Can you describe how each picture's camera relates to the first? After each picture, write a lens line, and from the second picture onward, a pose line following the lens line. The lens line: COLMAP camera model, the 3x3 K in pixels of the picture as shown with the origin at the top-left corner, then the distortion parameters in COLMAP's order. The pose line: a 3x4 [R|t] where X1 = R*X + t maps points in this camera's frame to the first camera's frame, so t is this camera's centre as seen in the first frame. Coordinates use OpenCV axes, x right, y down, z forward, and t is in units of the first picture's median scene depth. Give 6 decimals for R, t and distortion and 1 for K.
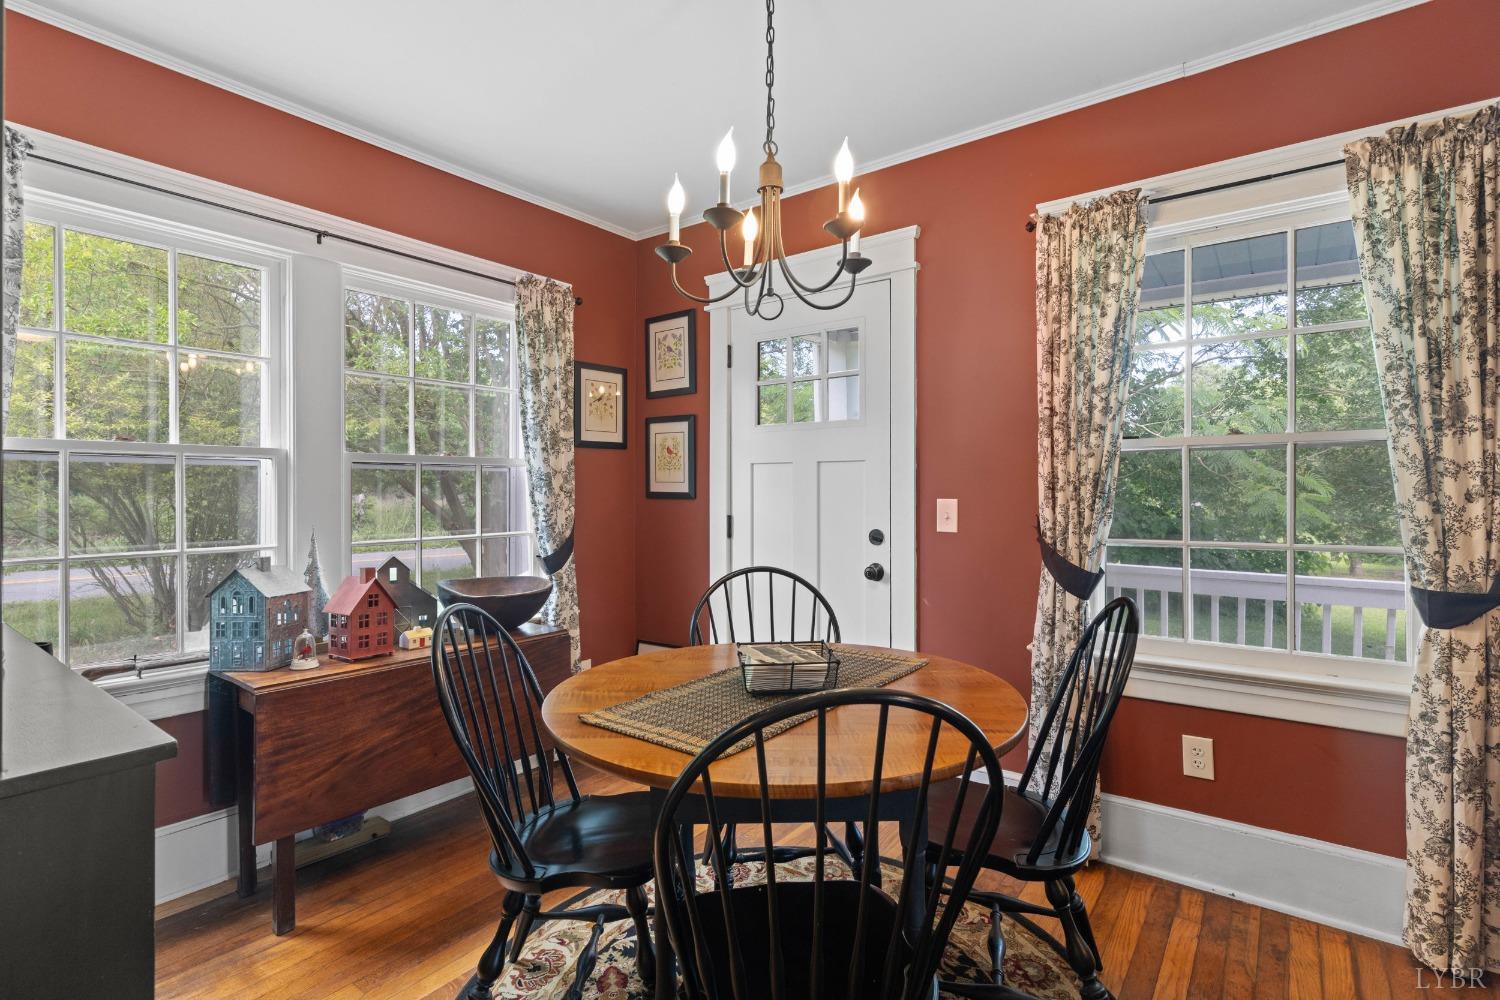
lens RADIAL K [[714.1, 0, 749.8], [0, 714.1, 488.6], [0, 0, 1]] dist [-0.000918, -0.000475]
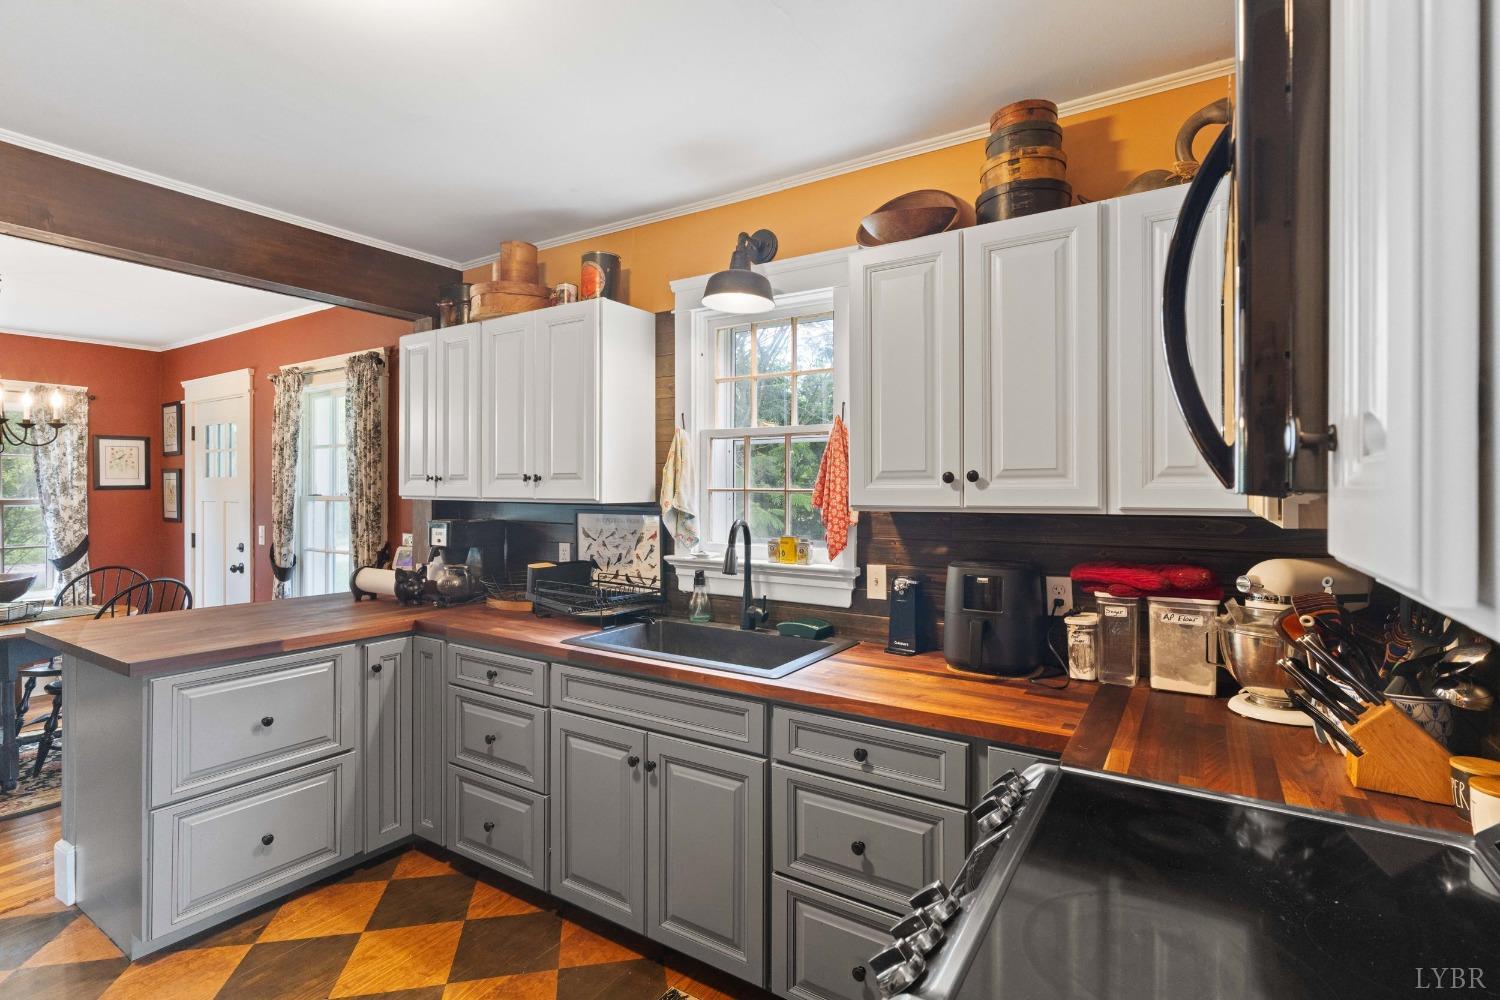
lens RADIAL K [[714.1, 0, 749.8], [0, 714.1, 488.6], [0, 0, 1]] dist [-0.000918, -0.000475]
pose [[0.996553, -0.001854, 0.082939, 1.525637], [0.001640, 0.999995, 0.002652, -0.091674], [-0.082943, -0.002507, 0.996551, -0.973070]]
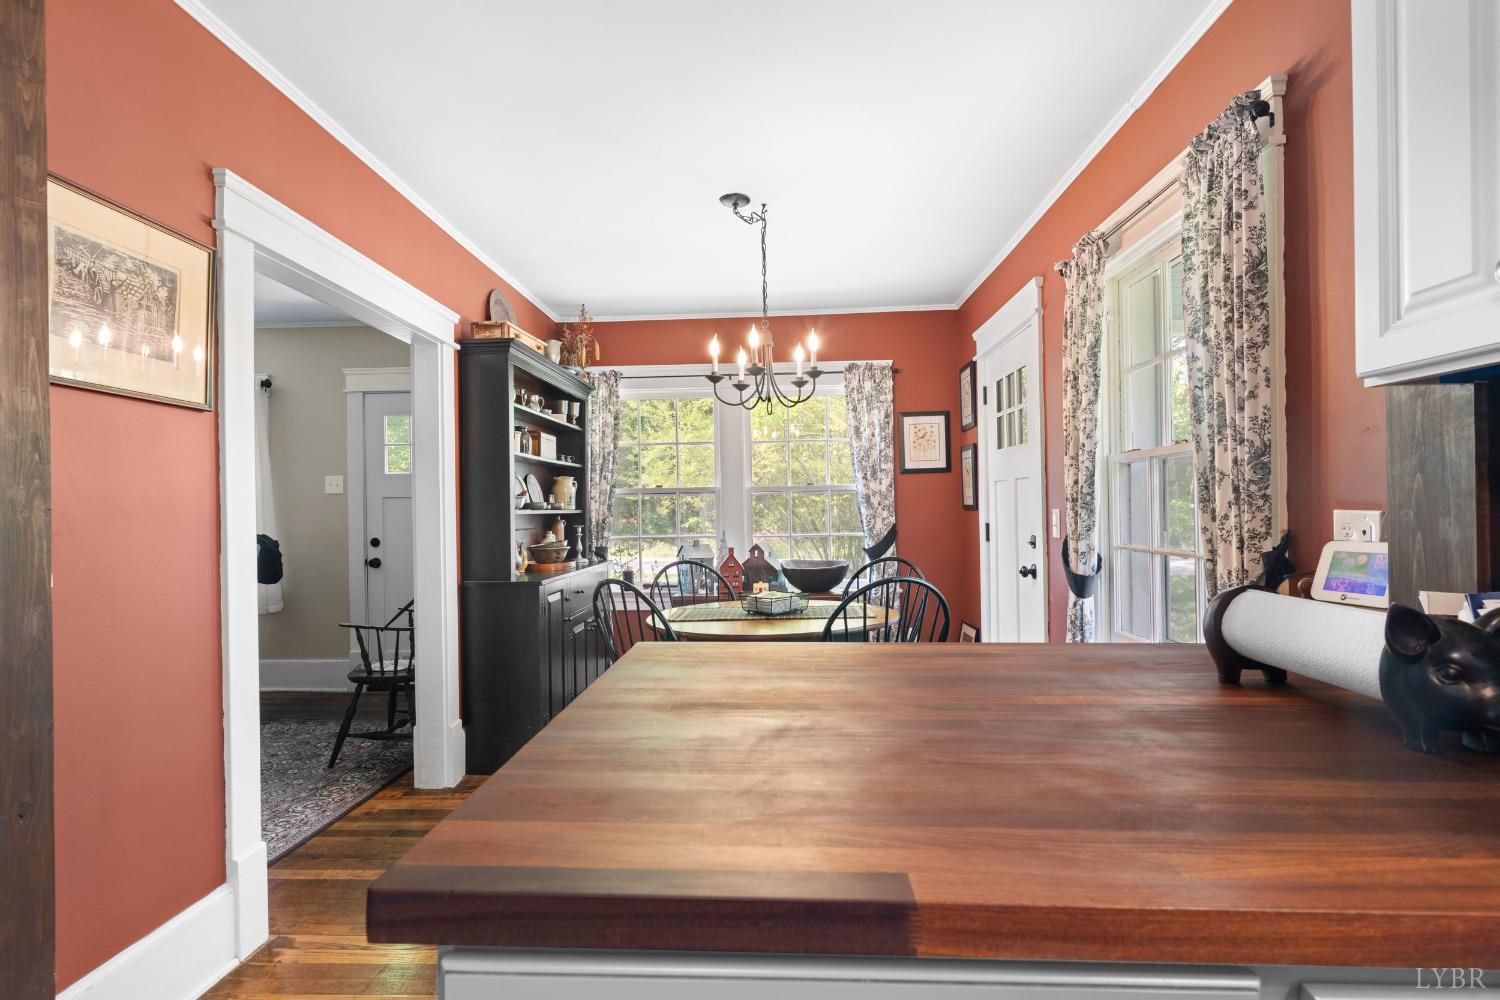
lens RADIAL K [[733.0, 0, 750.0], [0, 733.0, 500.0], [0, 0, 1]] dist [0.012481, -0.000038]
pose [[0.569817, -0.018308, -0.821567, 1.116643], [0.018496, 0.999784, -0.009451, 0.001942], [0.821563, -0.009811, 0.570033, -0.095394]]
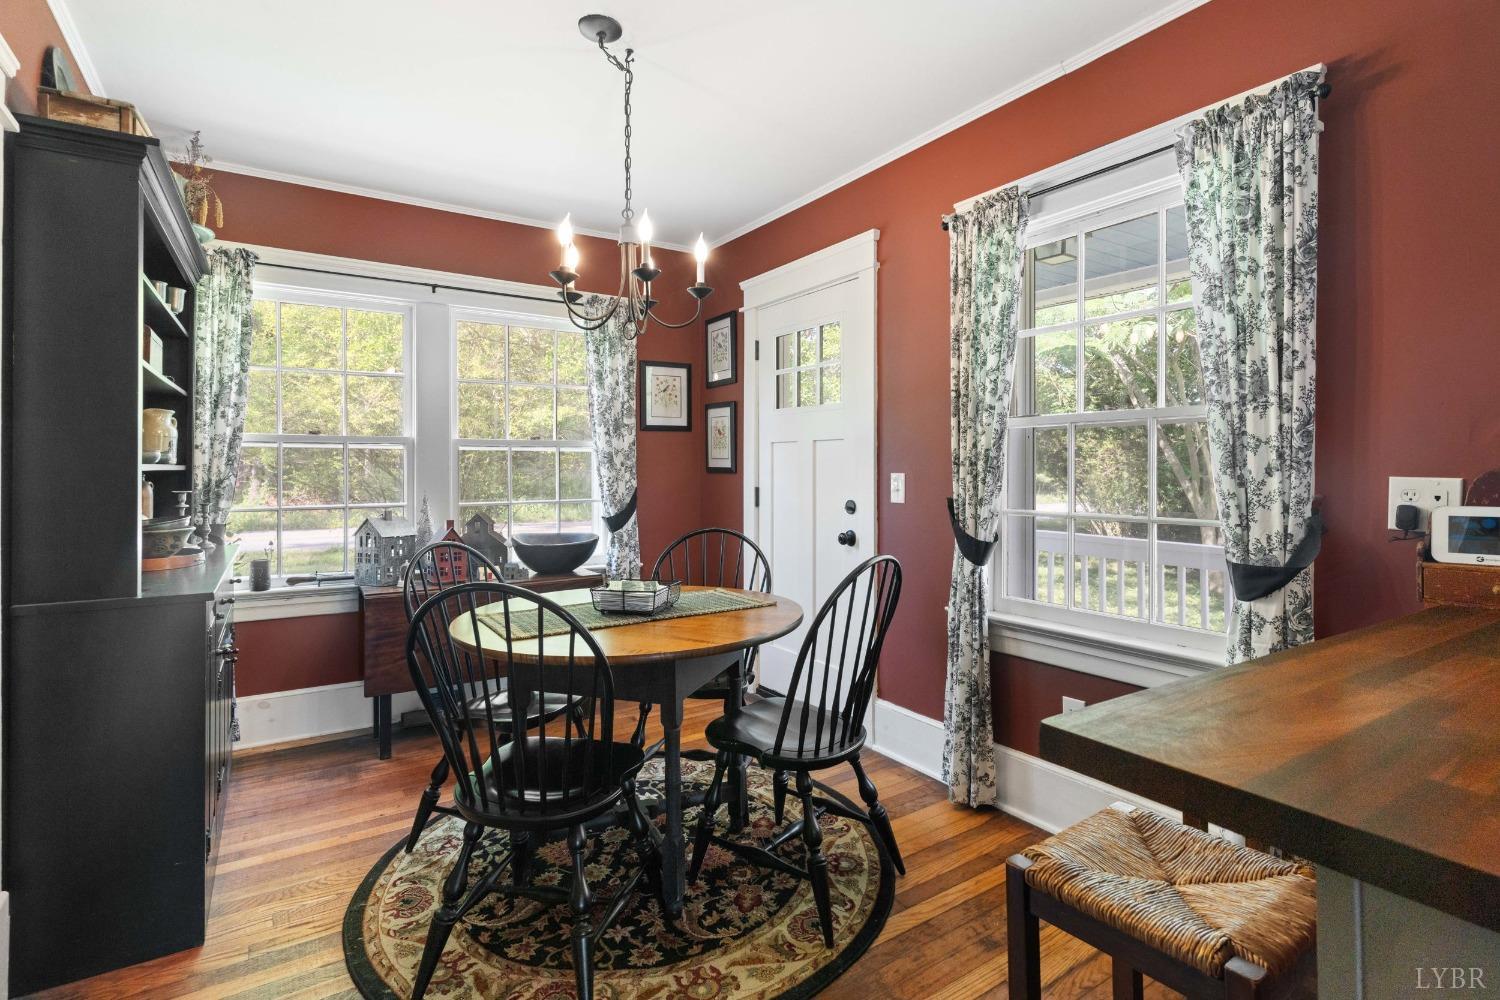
lens RADIAL K [[725.7, 0, 749.4], [0, 725.7, 464.4], [0, 0, 1]] dist [0.000029, 0.000063]
pose [[0.942525, -0.001484, -0.334132, 0.502000], [0.001053, 0.999998, -0.001469, 0.002436], [0.334133, 0.001032, 0.942525, -0.161443]]
